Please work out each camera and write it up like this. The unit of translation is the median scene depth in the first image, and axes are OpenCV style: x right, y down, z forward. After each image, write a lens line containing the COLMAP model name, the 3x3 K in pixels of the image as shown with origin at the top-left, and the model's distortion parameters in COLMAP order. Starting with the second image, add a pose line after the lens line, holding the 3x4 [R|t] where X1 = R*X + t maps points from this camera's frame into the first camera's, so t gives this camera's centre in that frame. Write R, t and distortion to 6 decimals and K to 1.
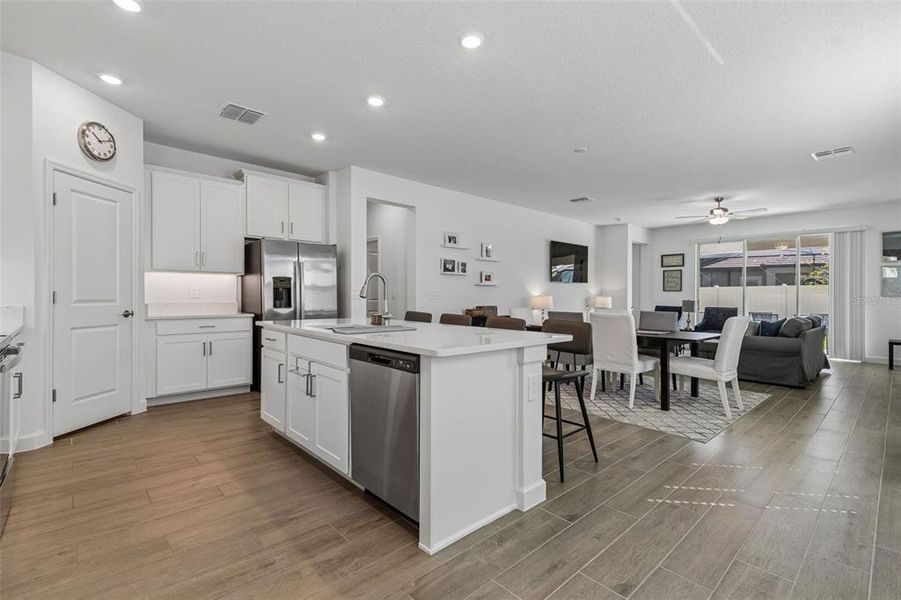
lens RADIAL K [[411.3, 0, 451.8], [0, 411.3, 296.1], [0, 0, 1]] dist [0.015981, -0.000457]
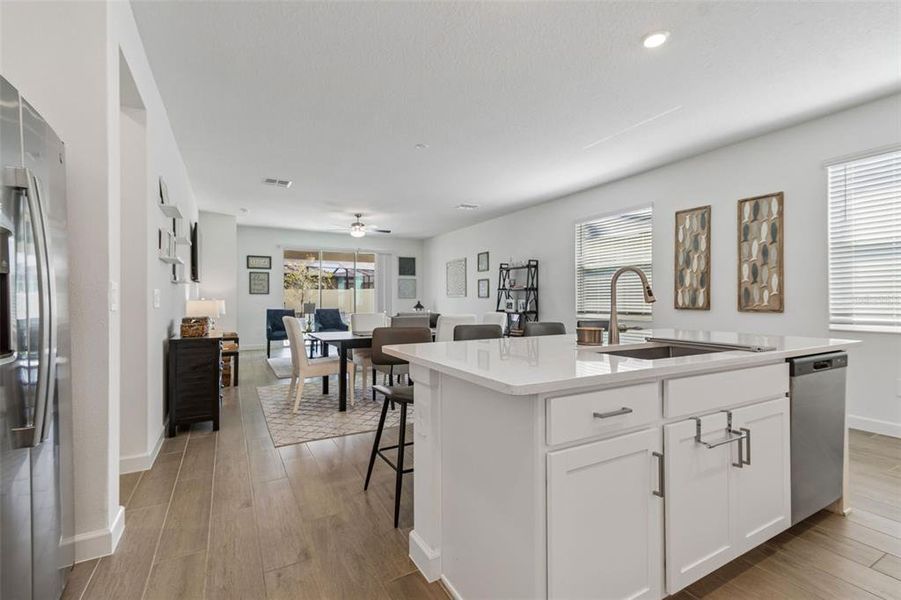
lens RADIAL K [[399.5, 0, 450.5], [0, 399.5, 300.0], [0, 0, 1]] dist [0.000907, 0.000099]
pose [[0.241448, -0.008858, 0.970373, -0.534323], [0.006217, 0.999952, 0.007581, -0.003807], [-0.970394, 0.004202, 0.241491, 0.671991]]
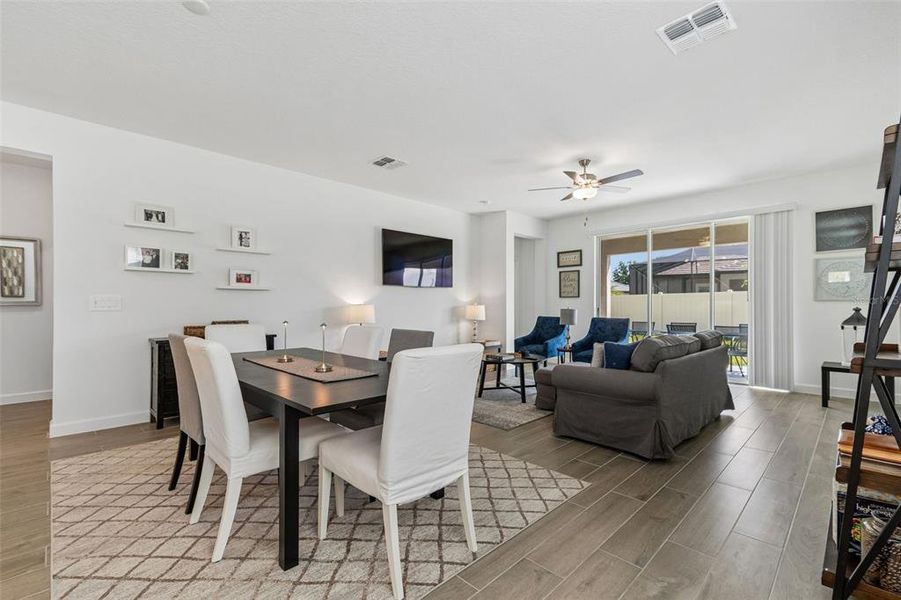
lens RADIAL K [[399.9, 0, 452.2], [0, 399.9, 308.1], [0, 0, 1]] dist [0.014433, -0.000361]
pose [[0.999429, -0.009733, 0.032369, 0.564221], [0.009621, 0.999947, 0.003637, 0.006834], [-0.032403, -0.003323, 0.999469, 0.478516]]
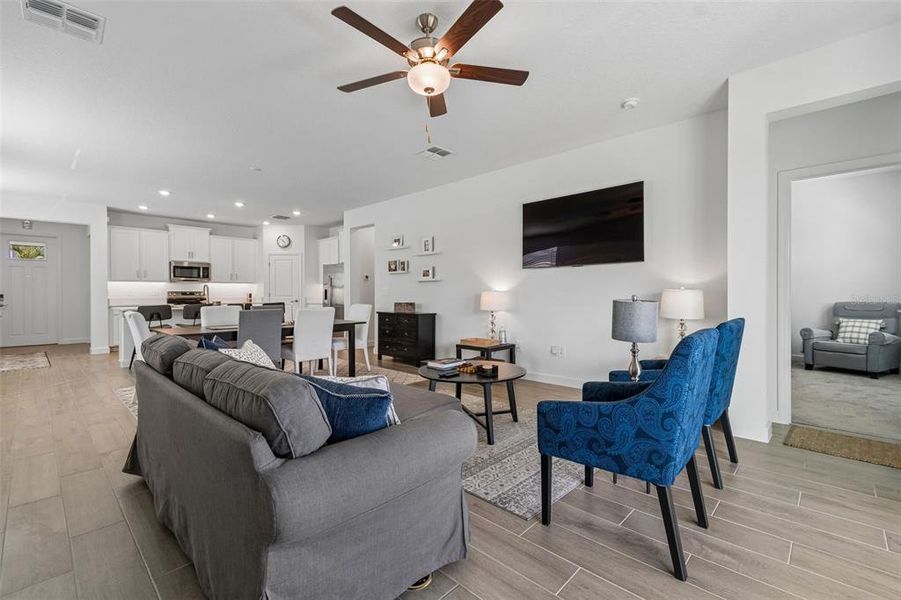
lens RADIAL K [[396.2, 0, 453.3], [0, 396.2, 296.1], [0, 0, 1]] dist [0.012885, -0.000225]
pose [[0.065920, -0.000093, -0.997825, 1.403795], [0.003561, 0.999994, 0.000142, 0.012054], [0.997819, -0.003562, 0.065920, 1.404713]]
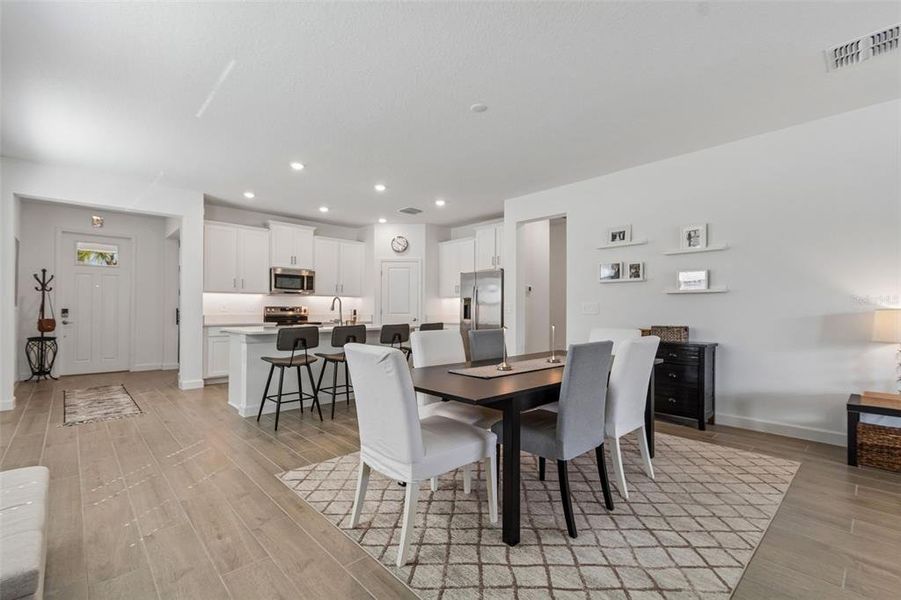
lens RADIAL K [[399.9, 0, 452.2], [0, 399.9, 308.1], [0, 0, 1]] dist [0.014433, -0.000361]
pose [[0.010728, -0.013369, -0.999853, 0.956574], [-0.003981, 0.999902, -0.013412, 0.008489], [0.999935, 0.004124, 0.010674, 0.891473]]
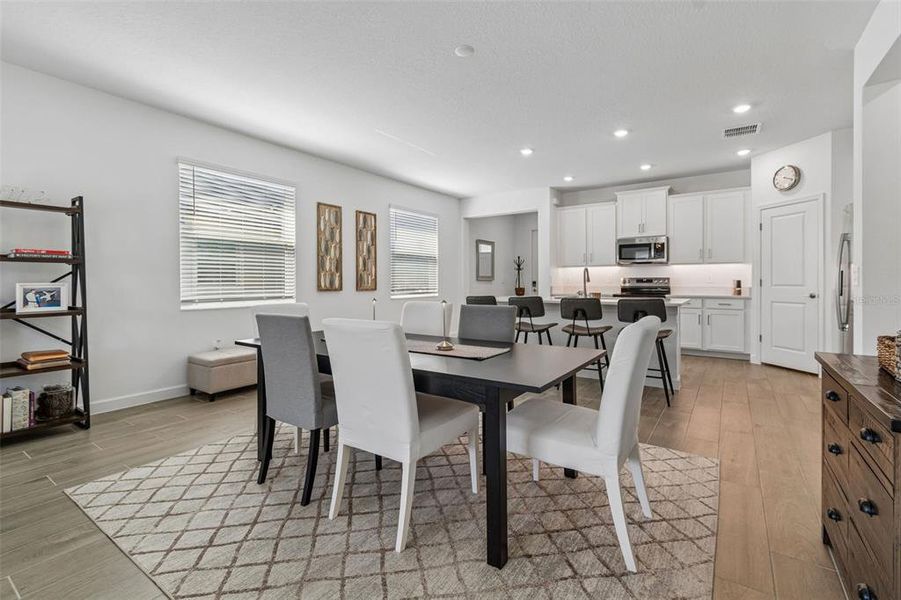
lens RADIAL K [[405.4, 0, 452.9], [0, 405.4, 281.4], [0, 0, 1]] dist [0.013870, -0.001254]
pose [[-0.975512, -0.004493, -0.219901, 0.440079], [-0.004173, 0.999989, -0.001920, 0.004423], [0.219908, -0.000955, -0.975520, 1.517006]]
